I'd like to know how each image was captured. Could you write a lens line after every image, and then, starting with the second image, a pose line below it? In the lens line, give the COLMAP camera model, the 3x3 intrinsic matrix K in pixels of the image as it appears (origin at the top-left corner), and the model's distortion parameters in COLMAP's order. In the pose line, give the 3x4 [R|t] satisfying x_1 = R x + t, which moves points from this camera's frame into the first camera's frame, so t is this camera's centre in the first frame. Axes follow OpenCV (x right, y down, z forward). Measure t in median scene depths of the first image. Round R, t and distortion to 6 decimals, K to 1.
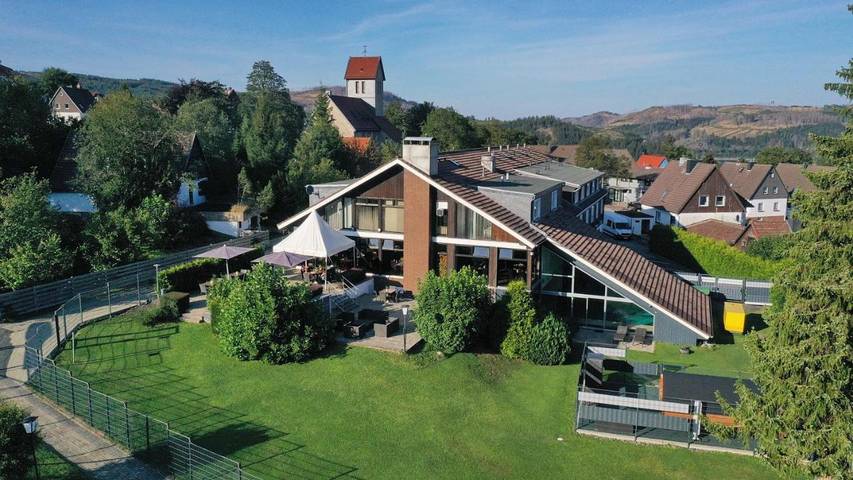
lens RADIAL K [[618.8, 0, 427.9], [0, 618.8, 238.1], [0, 0, 1]] dist [-0.002280, -0.002378]
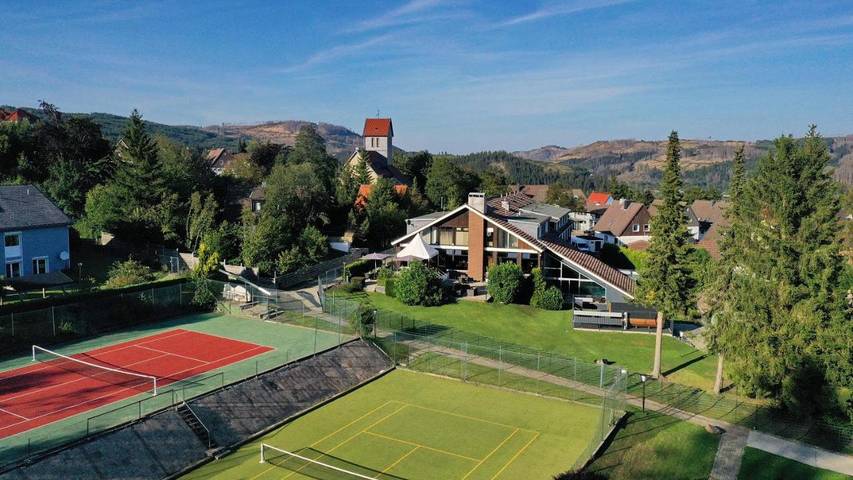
lens RADIAL K [[618.8, 0, 425.0], [0, 618.8, 241.3], [0, 0, 1]] dist [-0.002280, -0.002378]
pose [[0.997418, -0.010314, 0.071064, -0.266309], [0.013703, 0.998784, -0.047354, 0.057014], [-0.070489, 0.048206, 0.996347, -0.711919]]
